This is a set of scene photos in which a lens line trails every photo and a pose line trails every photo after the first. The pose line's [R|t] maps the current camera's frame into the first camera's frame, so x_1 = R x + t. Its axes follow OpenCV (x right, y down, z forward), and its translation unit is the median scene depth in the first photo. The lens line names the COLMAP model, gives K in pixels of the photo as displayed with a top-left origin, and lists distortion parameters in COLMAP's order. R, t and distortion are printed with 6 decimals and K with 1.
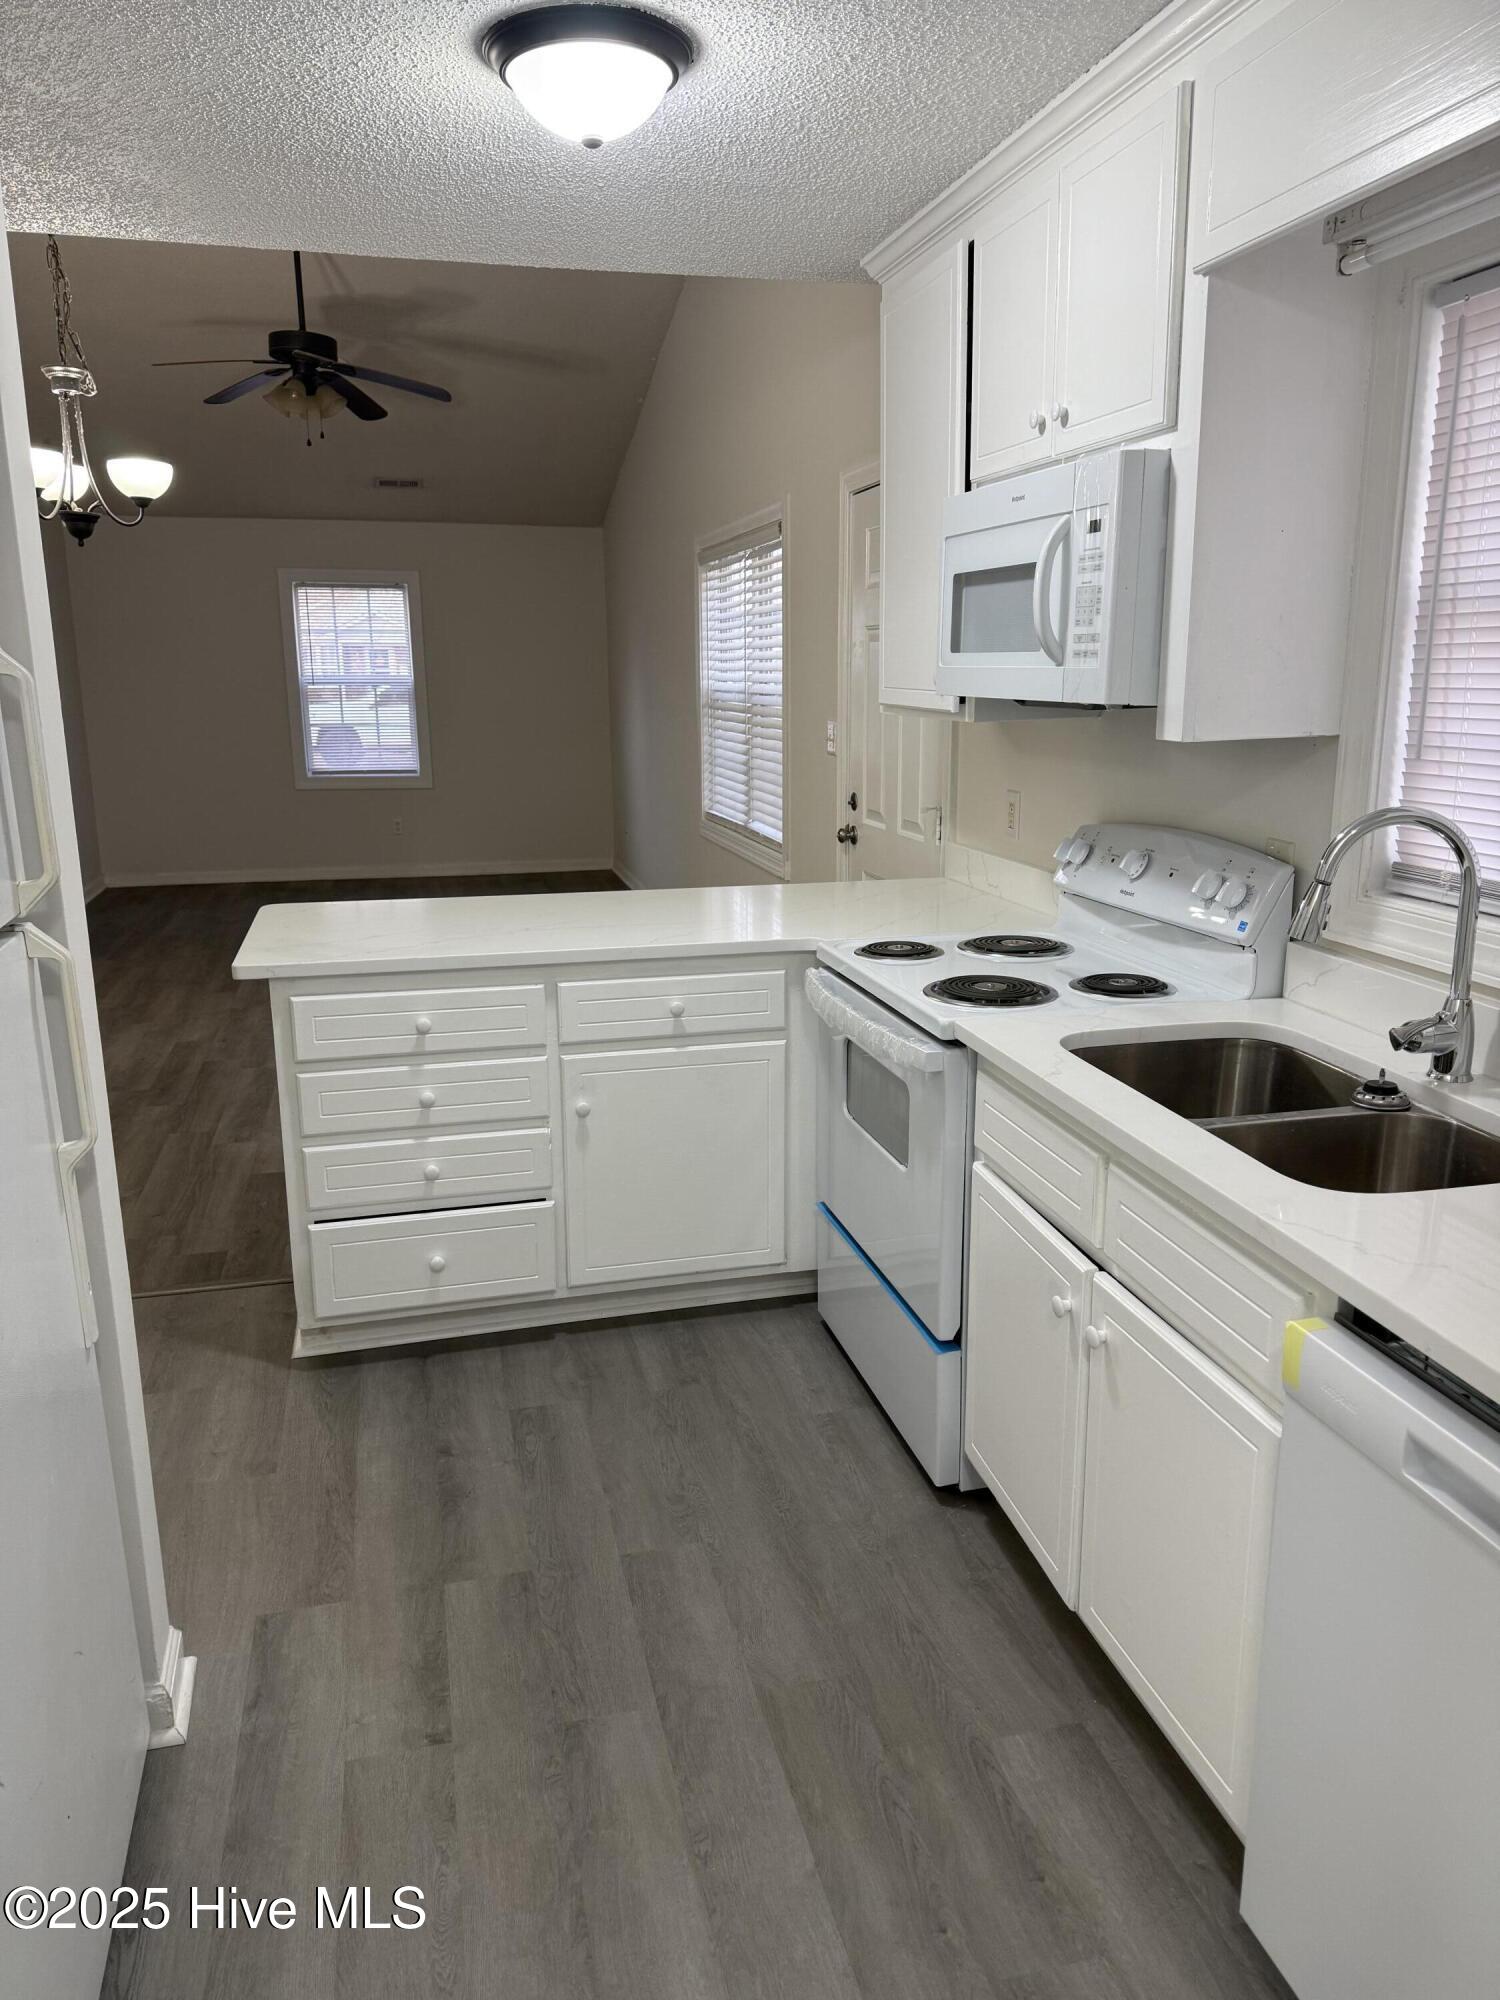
lens RADIAL K [[1386.6, 0, 738.9], [0, 1386.6, 995.9], [0, 0, 1]] dist [0.003144, -0.006909]
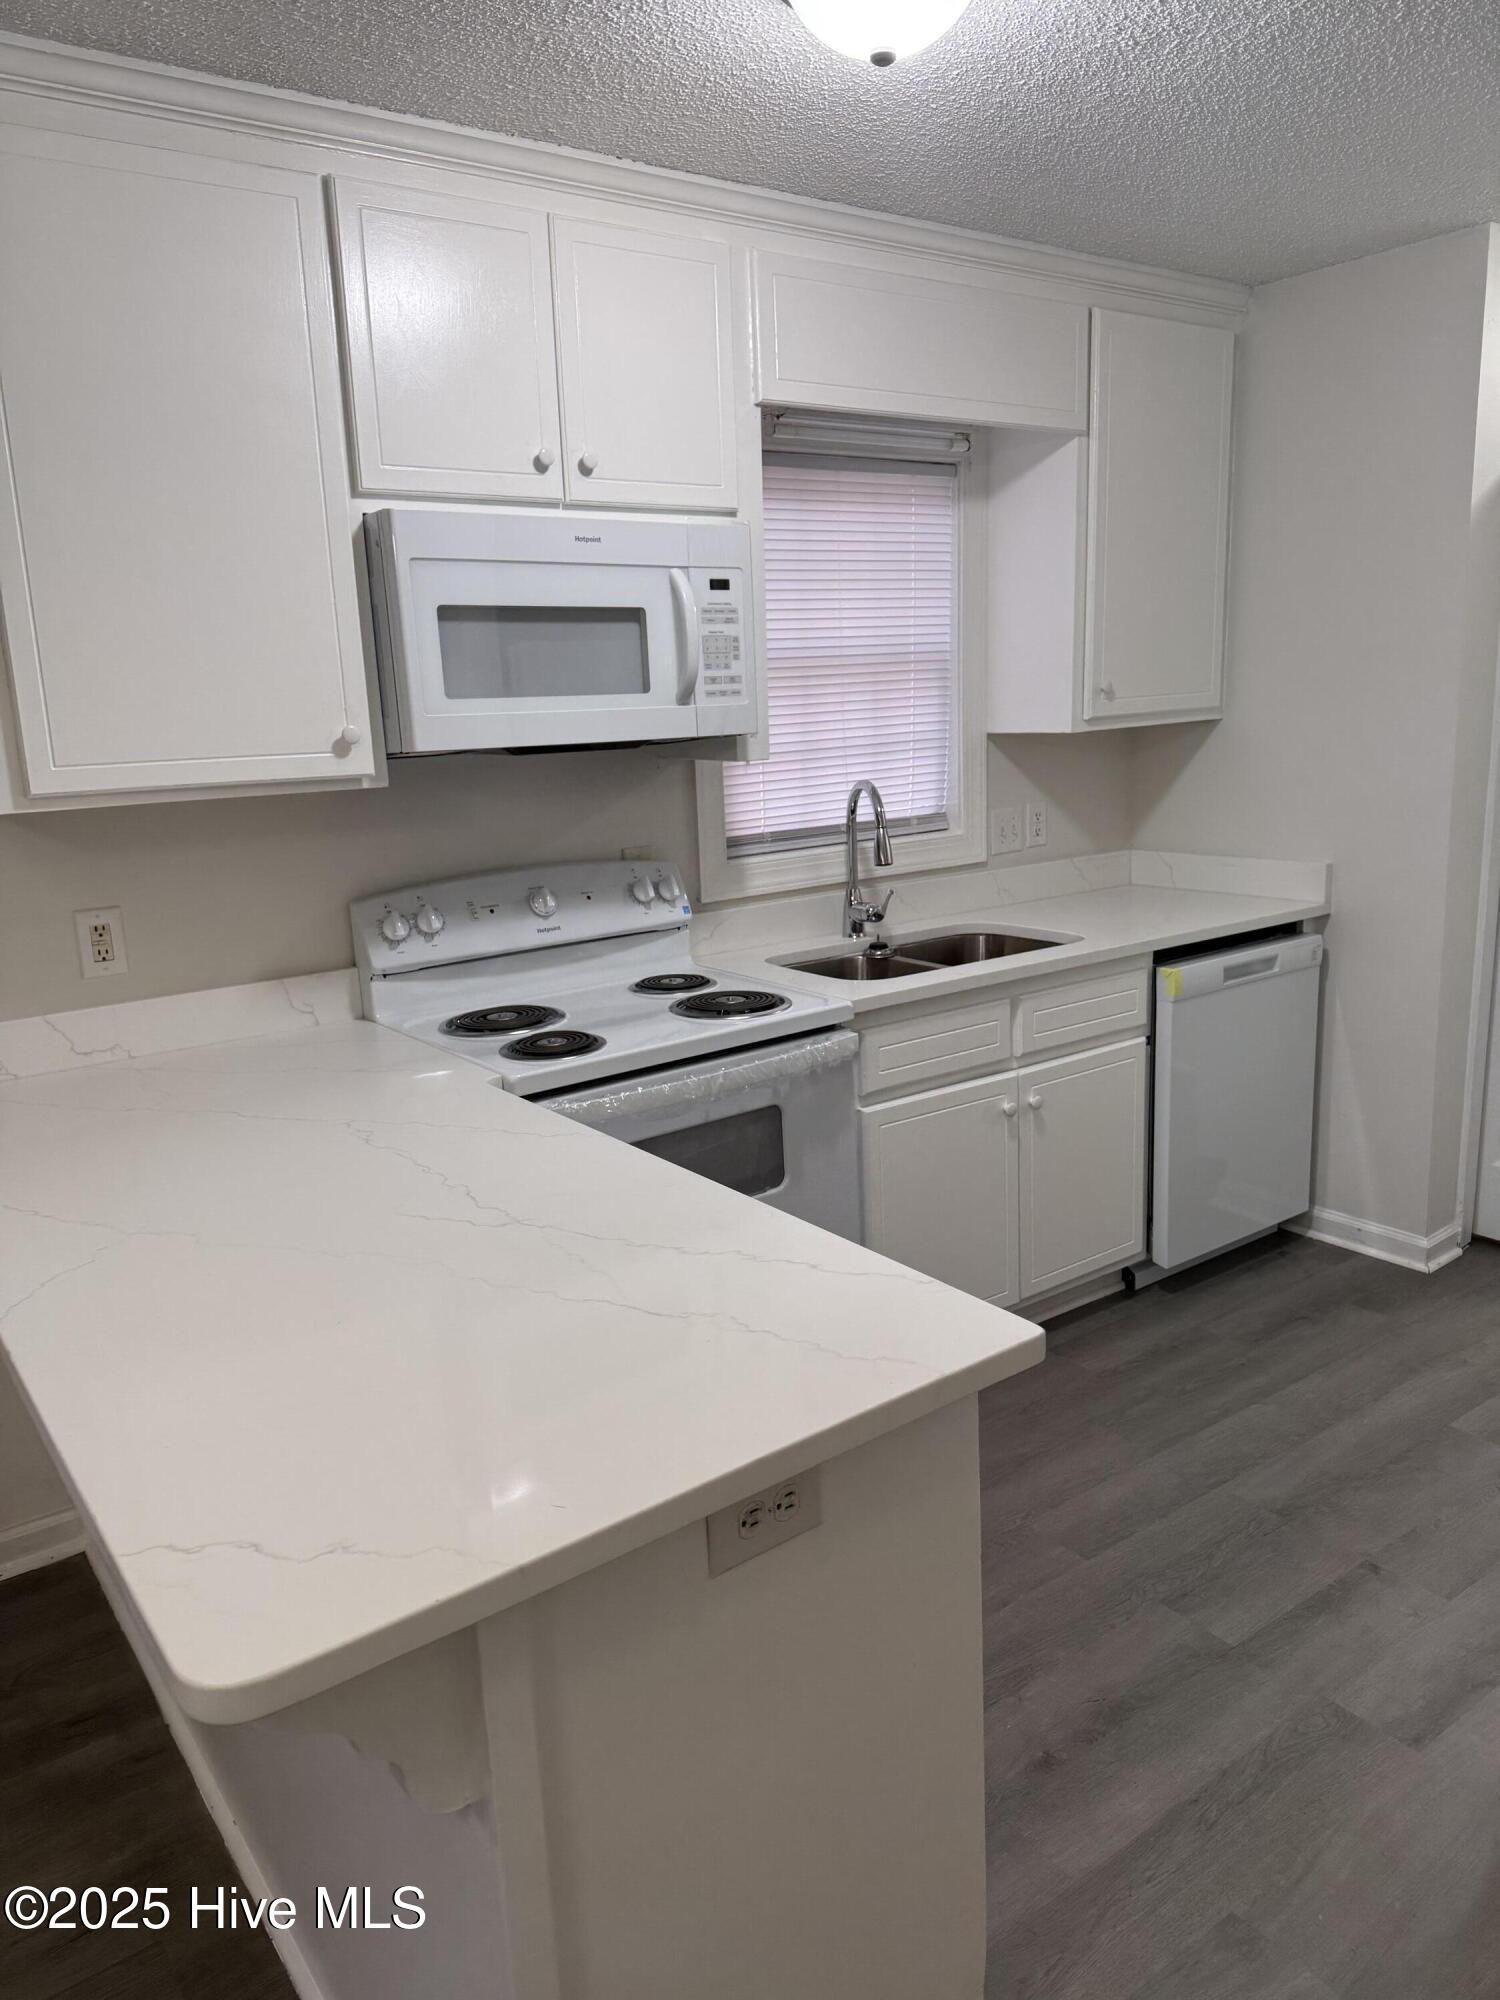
lens RADIAL K [[1386.6, 0, 740.3], [0, 1386.6, 1009.3], [0, 0, 1]] dist [0.003144, -0.006909]
pose [[-0.361140, -0.187610, 0.913444, -0.887019], [0.261034, 0.920053, 0.292170, -0.346624], [-0.895231, 0.343954, -0.283295, 1.440575]]
